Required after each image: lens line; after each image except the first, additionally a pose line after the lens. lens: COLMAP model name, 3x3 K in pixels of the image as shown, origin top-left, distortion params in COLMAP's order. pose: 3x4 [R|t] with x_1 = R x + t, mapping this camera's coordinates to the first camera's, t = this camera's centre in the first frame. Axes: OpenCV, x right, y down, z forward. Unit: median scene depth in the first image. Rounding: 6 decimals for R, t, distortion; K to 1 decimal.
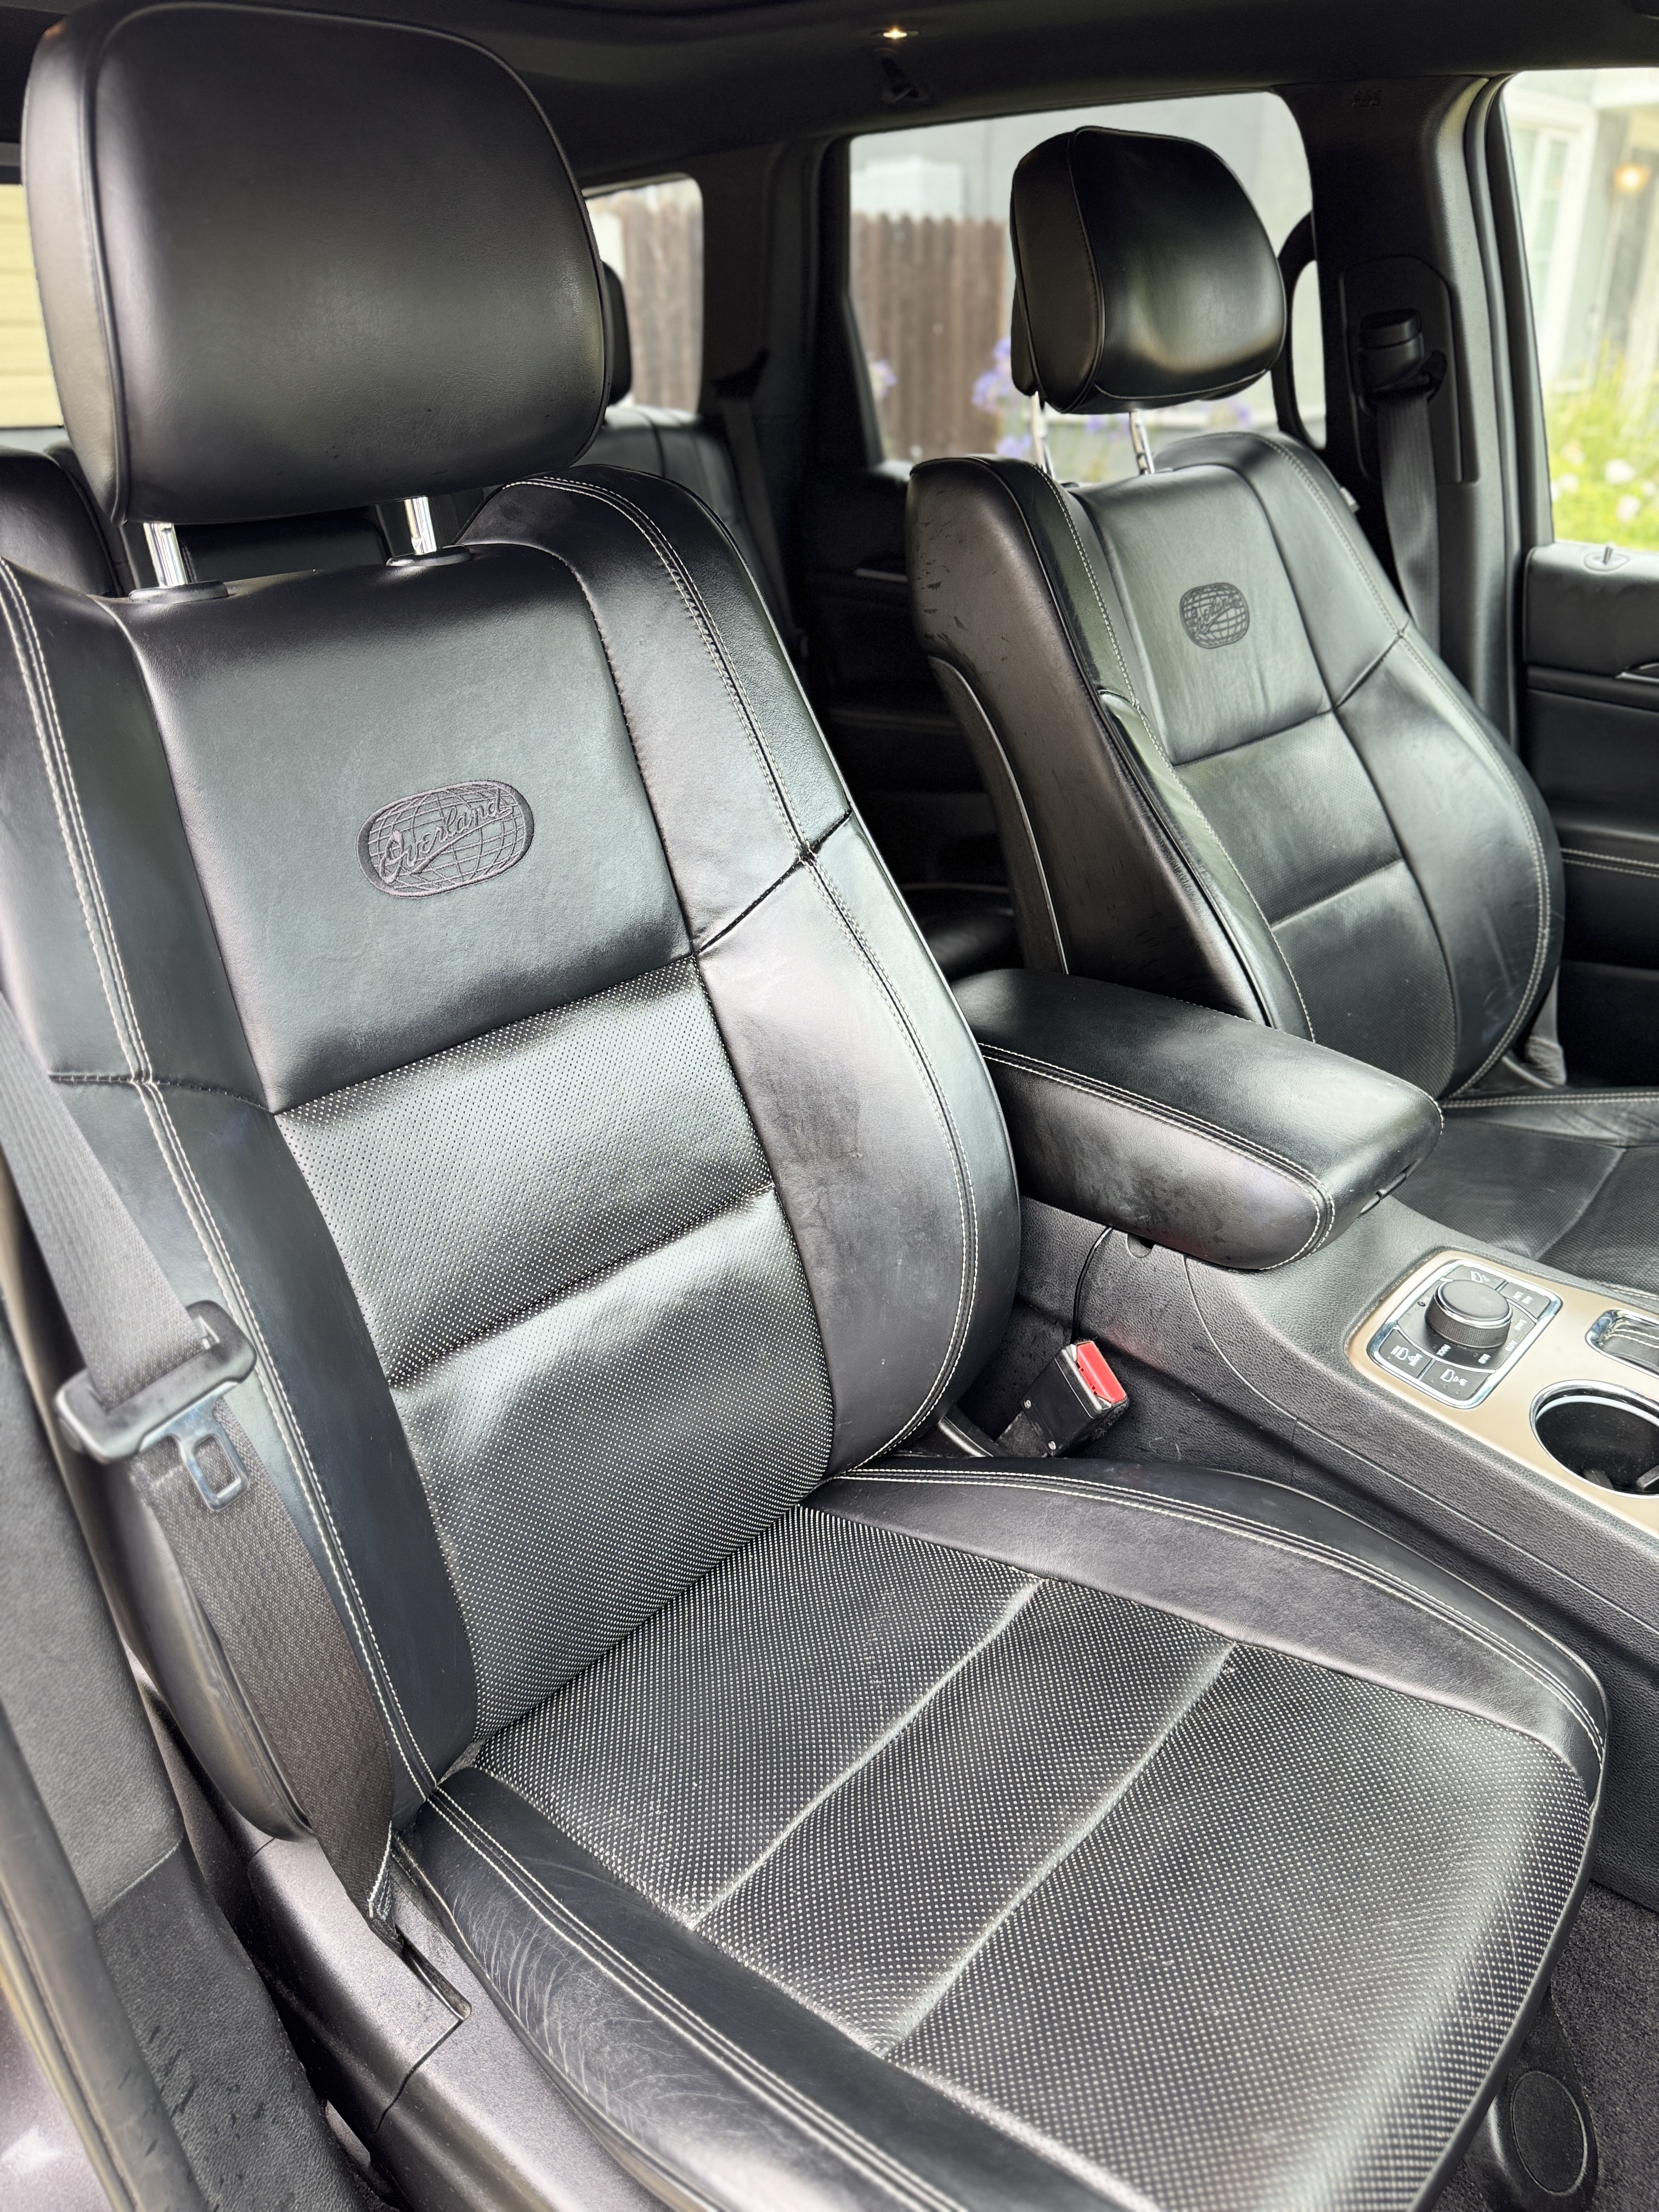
lens RADIAL K [[1529.0, 0, 829.5], [0, 1529.0, 1106.0], [0, 0, 1]] dist [0.130499, -0.244286]
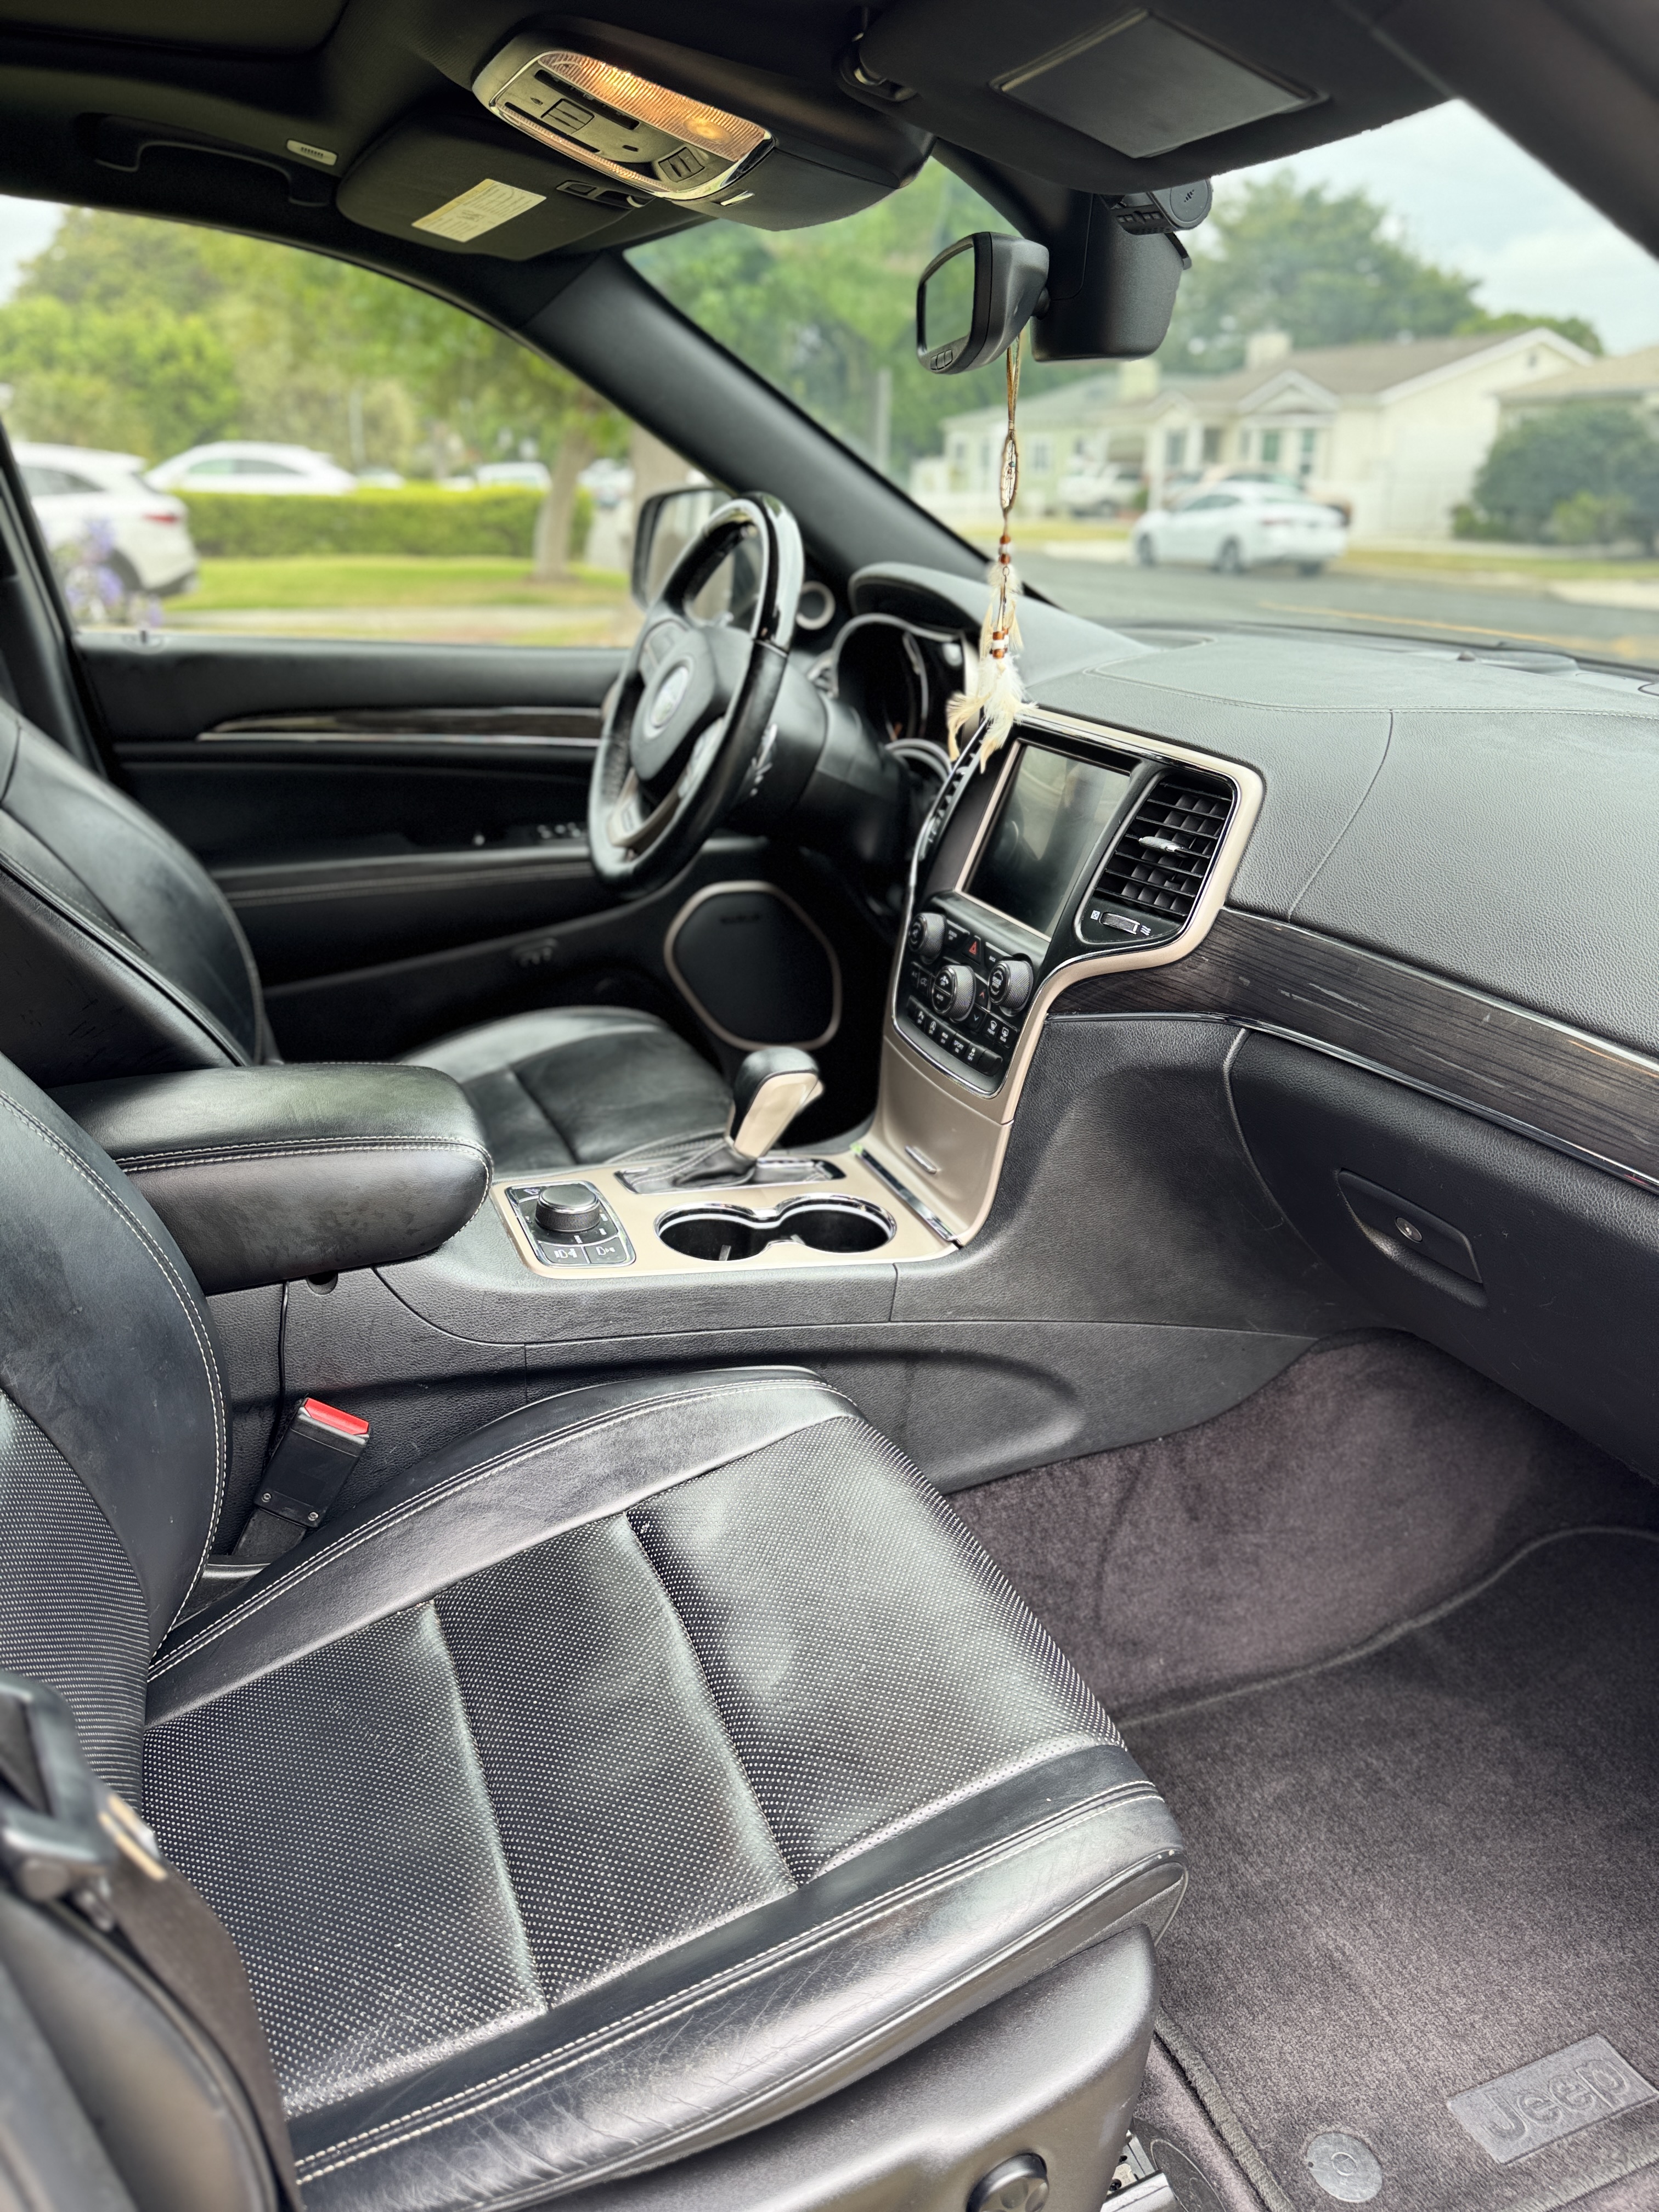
lens RADIAL K [[1529.0, 0, 829.5], [0, 1529.0, 1106.0], [0, 0, 1]] dist [0.130499, -0.244286]
pose [[0.430750, -0.312707, 0.846563, -0.507559], [0.371965, 0.916184, 0.149160, -0.046487], [-0.822251, 0.250642, 0.510962, 0.179432]]
